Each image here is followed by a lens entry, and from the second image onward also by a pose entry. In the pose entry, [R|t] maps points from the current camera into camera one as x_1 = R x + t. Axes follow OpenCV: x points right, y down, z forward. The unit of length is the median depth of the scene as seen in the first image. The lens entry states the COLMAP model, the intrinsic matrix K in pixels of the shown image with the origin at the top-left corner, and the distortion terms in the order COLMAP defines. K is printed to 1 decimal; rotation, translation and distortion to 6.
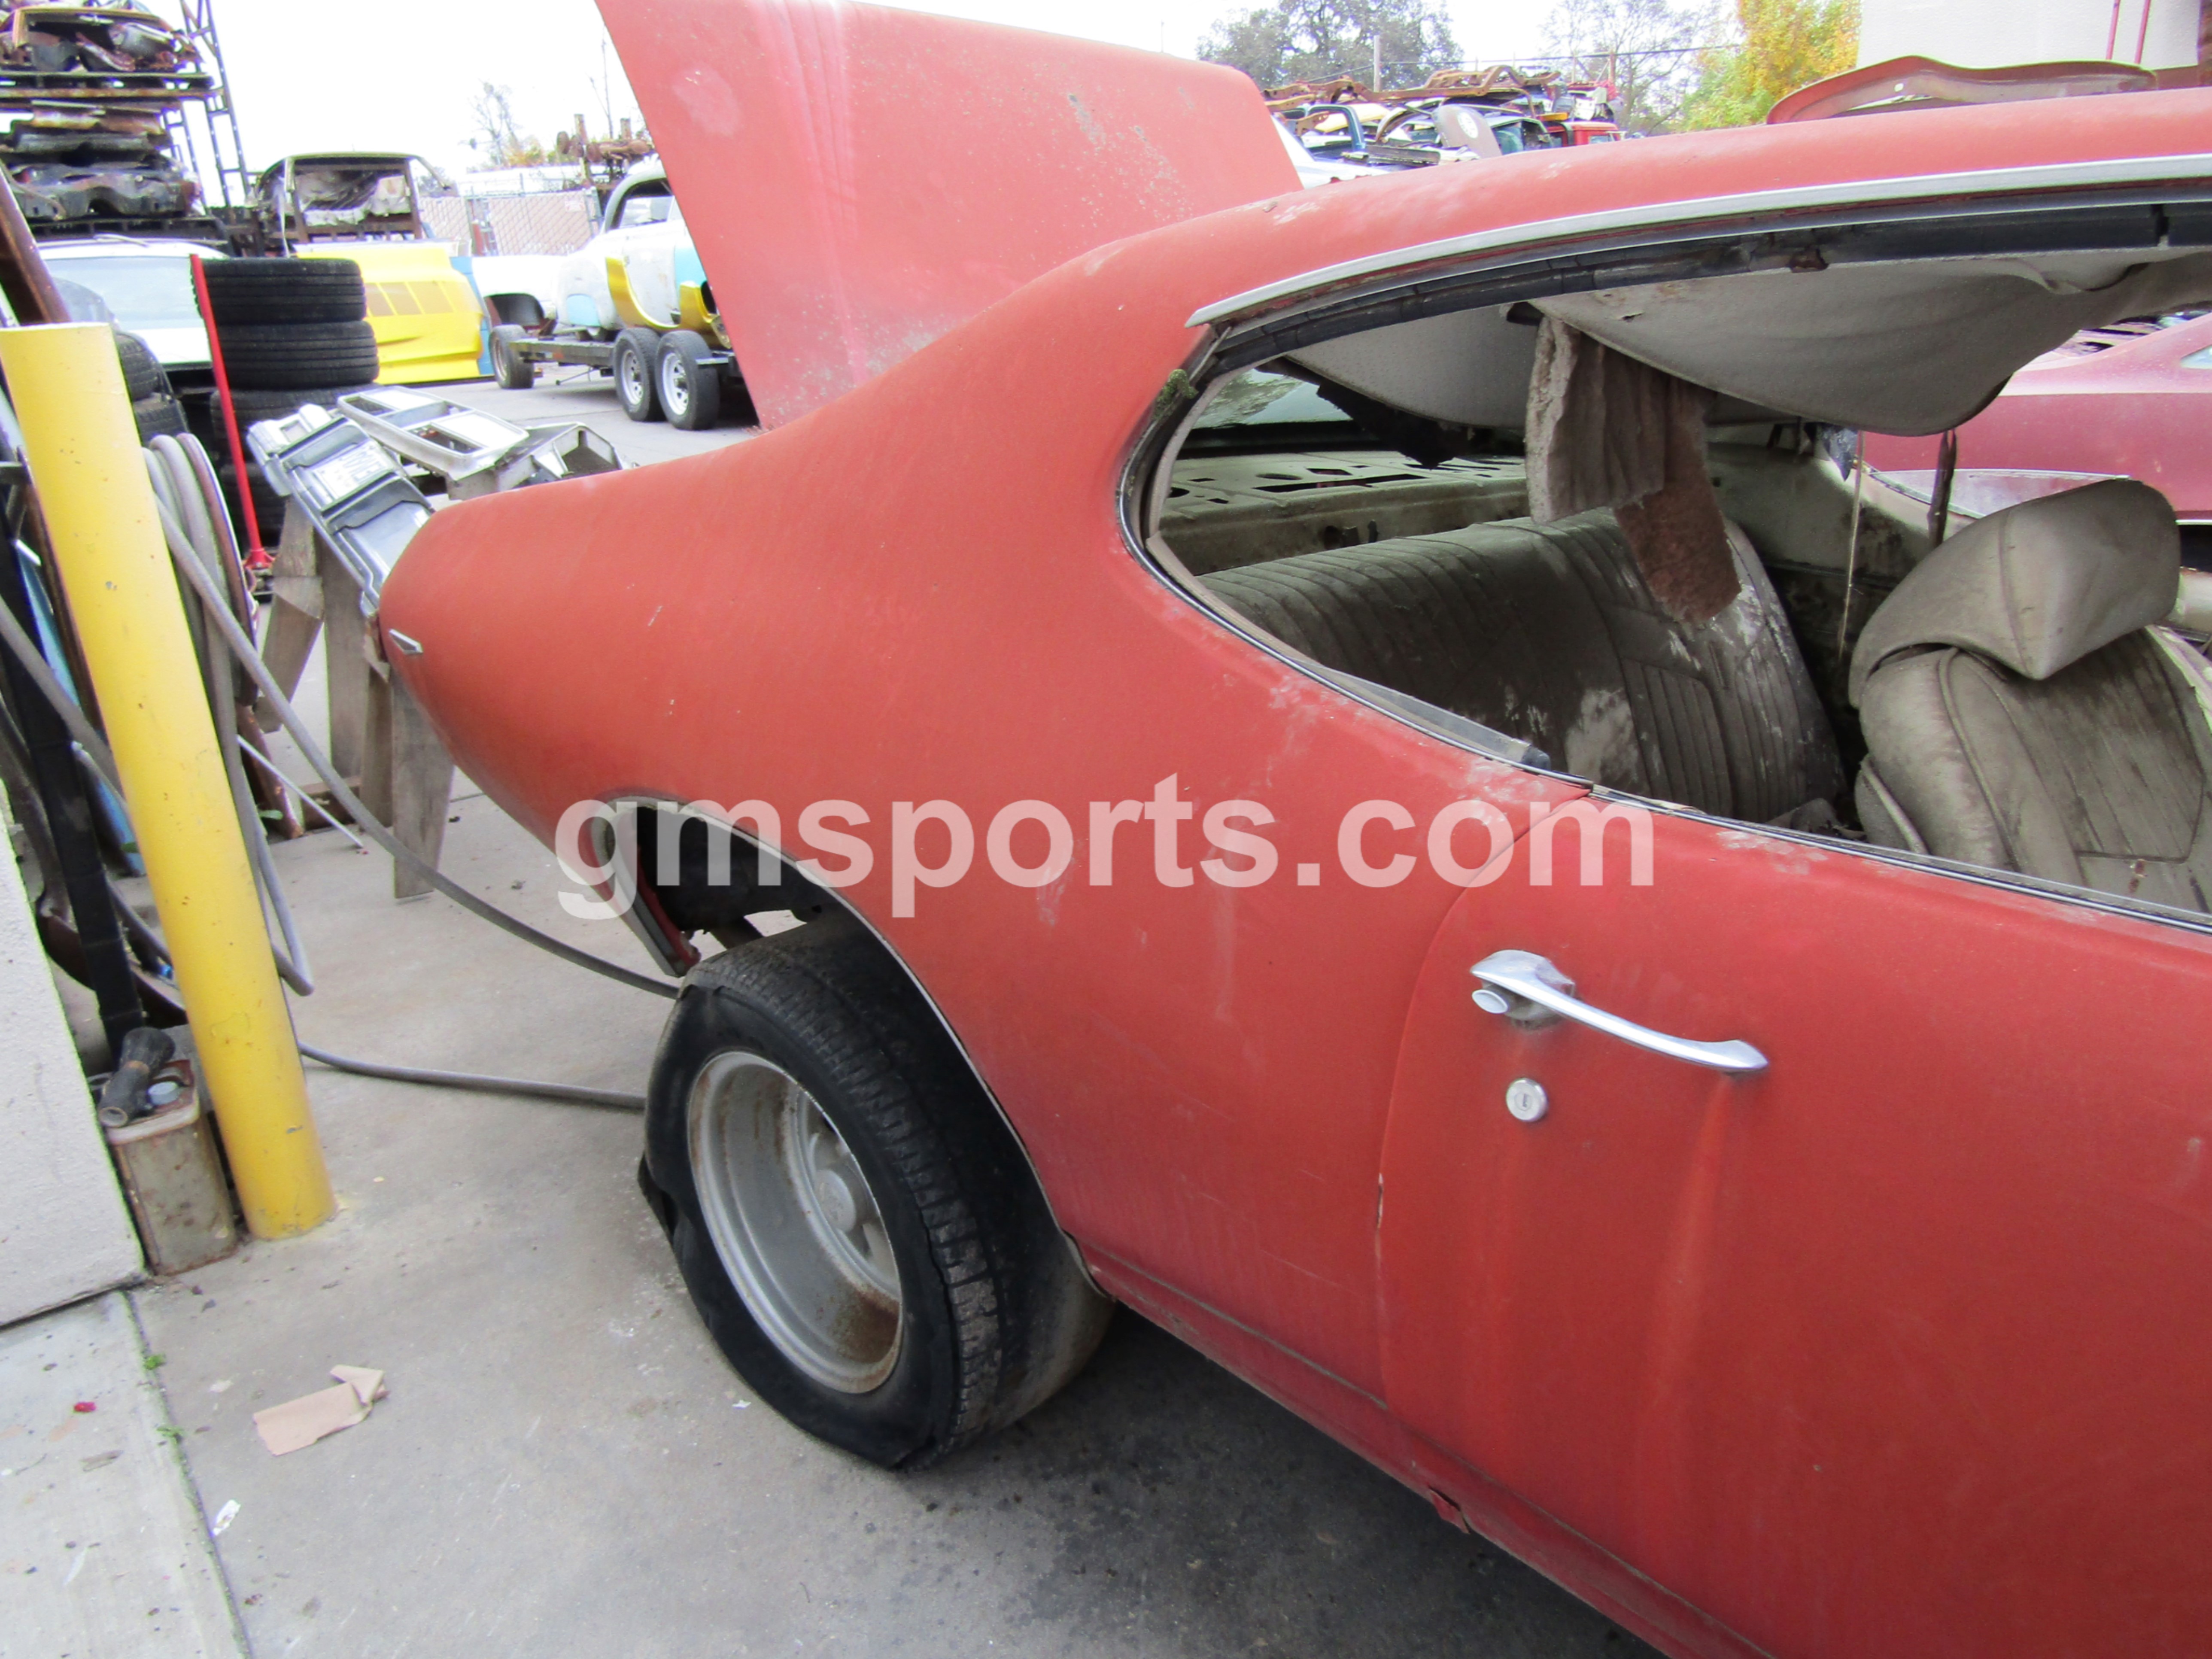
lens RADIAL K [[1581.0, 0, 1106.0], [0, 1581.0, 829.5], [0, 0, 1]] dist [-0.003074, -0.004571]
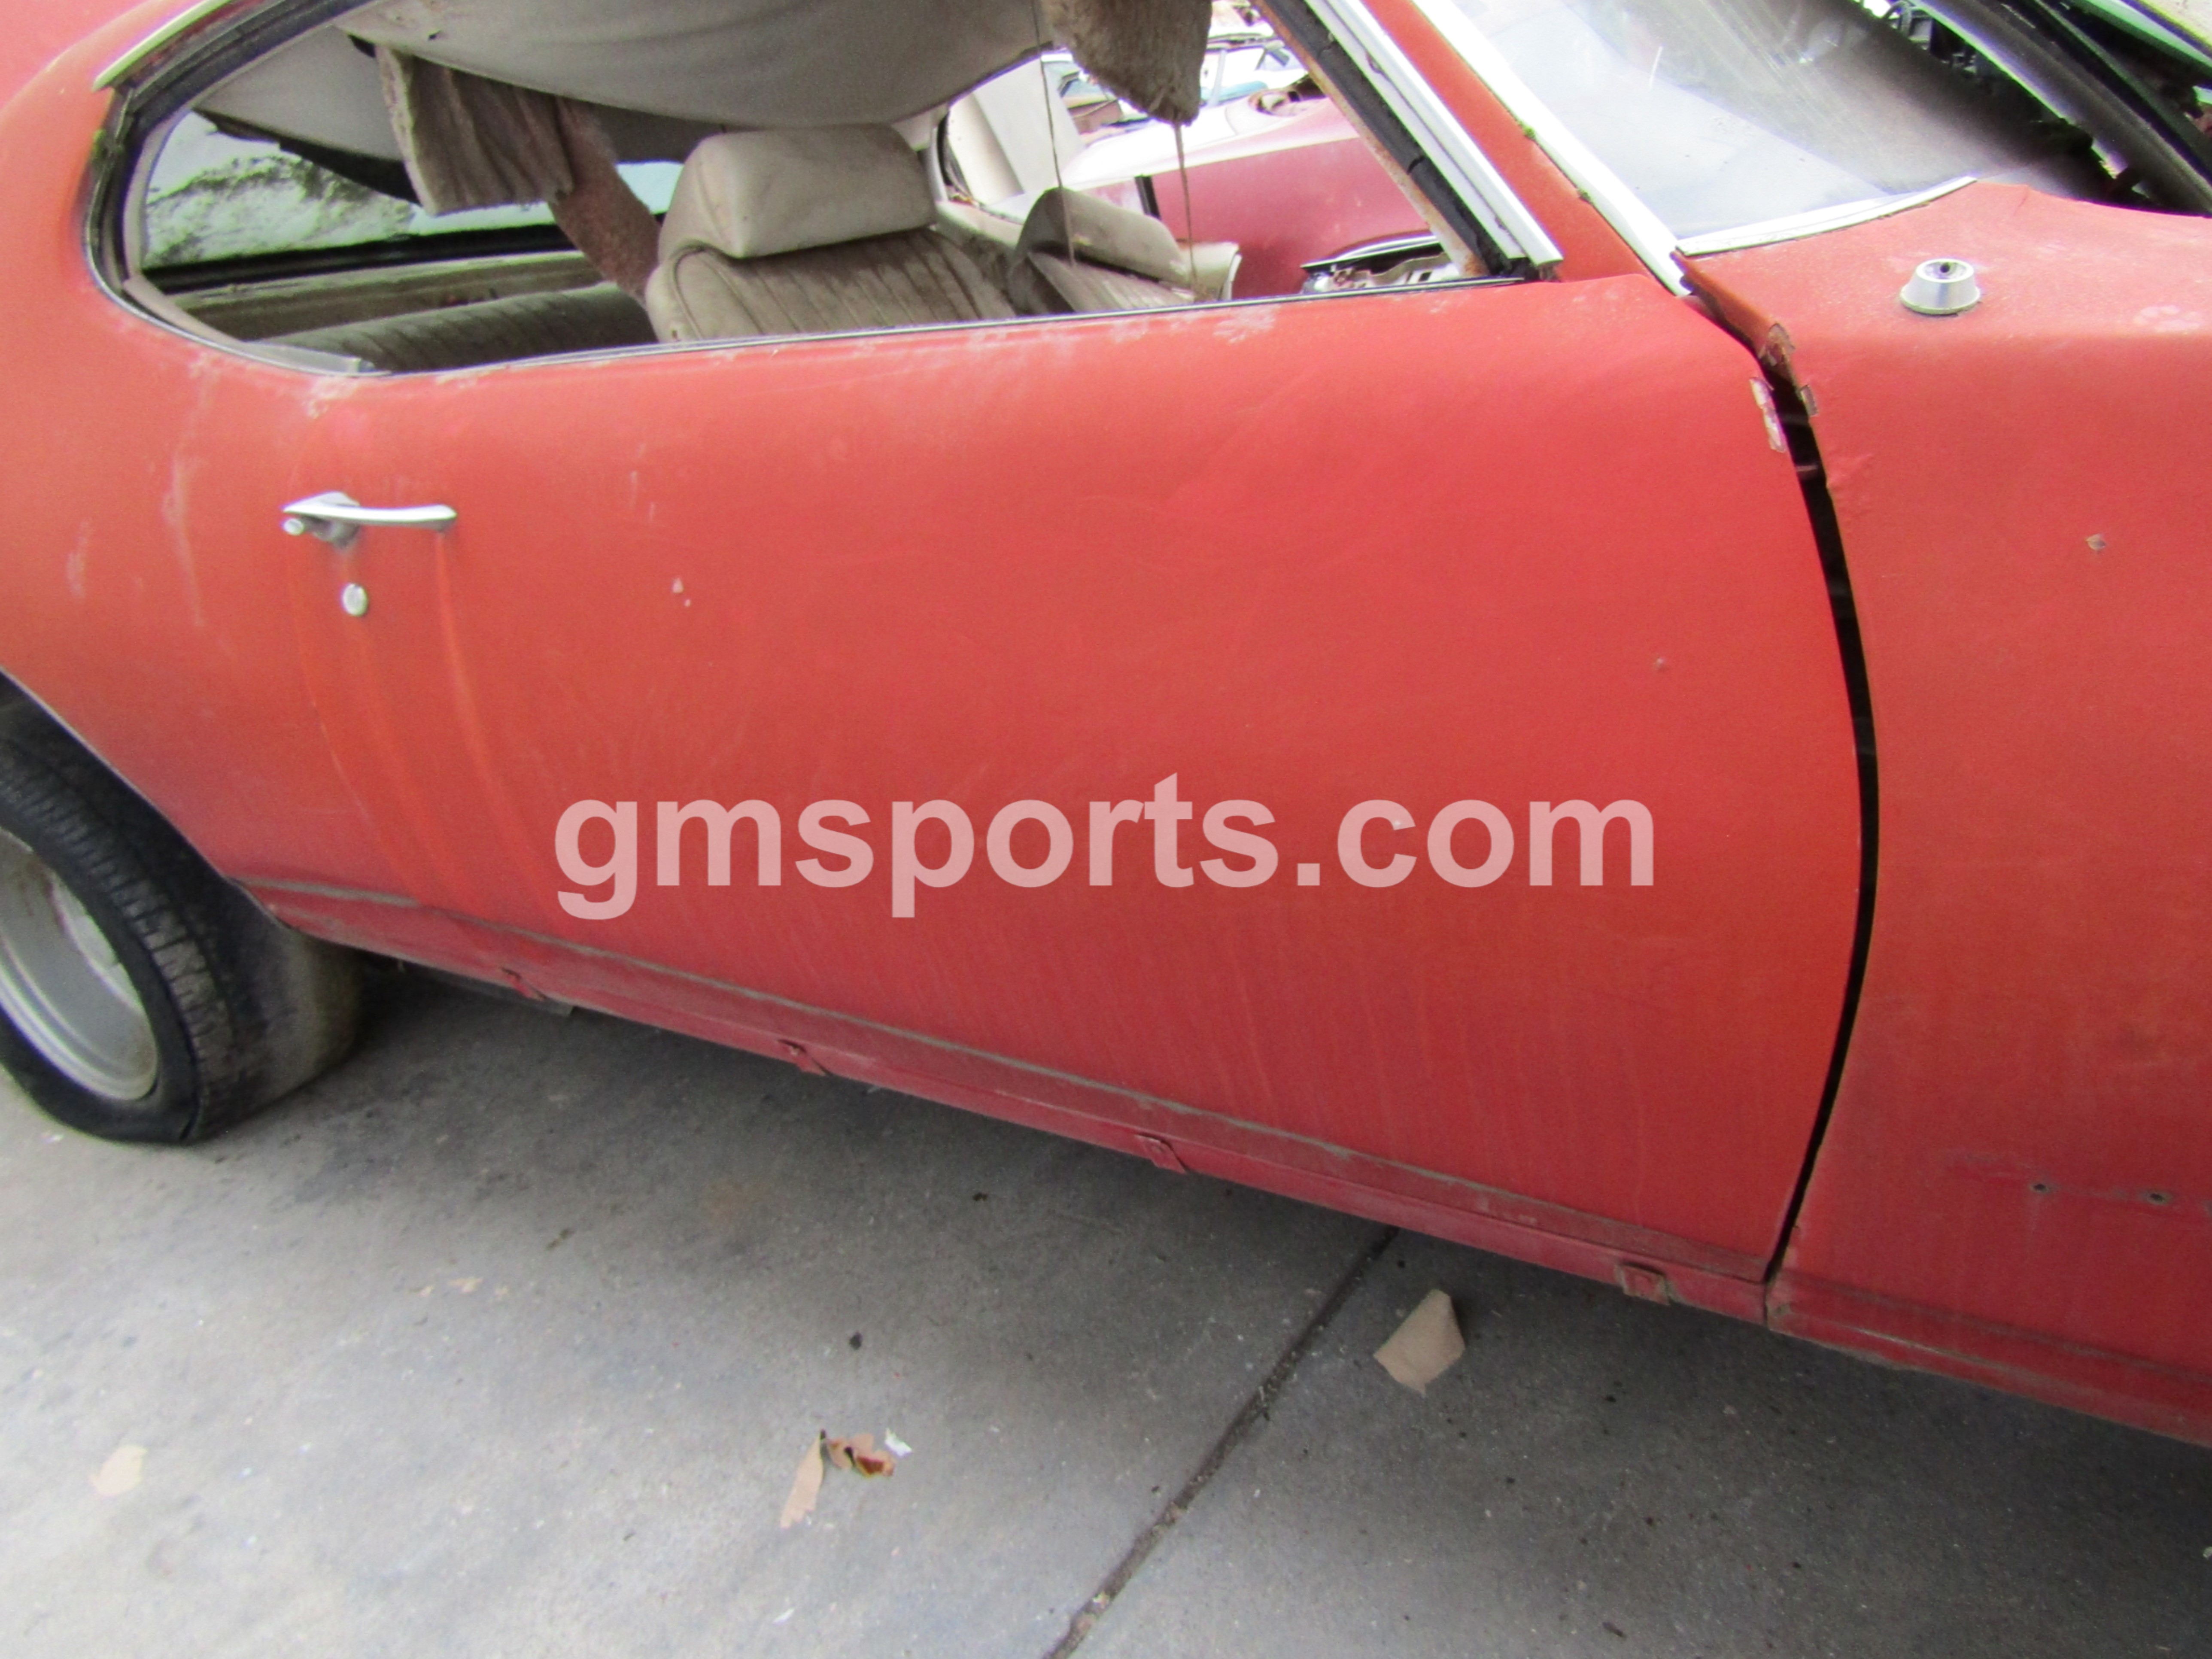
lens RADIAL K [[1581.0, 0, 1106.0], [0, 1581.0, 829.5], [0, 0, 1]] dist [-0.003074, -0.004571]
pose [[0.956770, -0.209682, 0.201558, 0.356995], [0.198340, 0.977249, 0.075144, 0.245107], [-0.212729, -0.031918, 0.976590, -0.298409]]
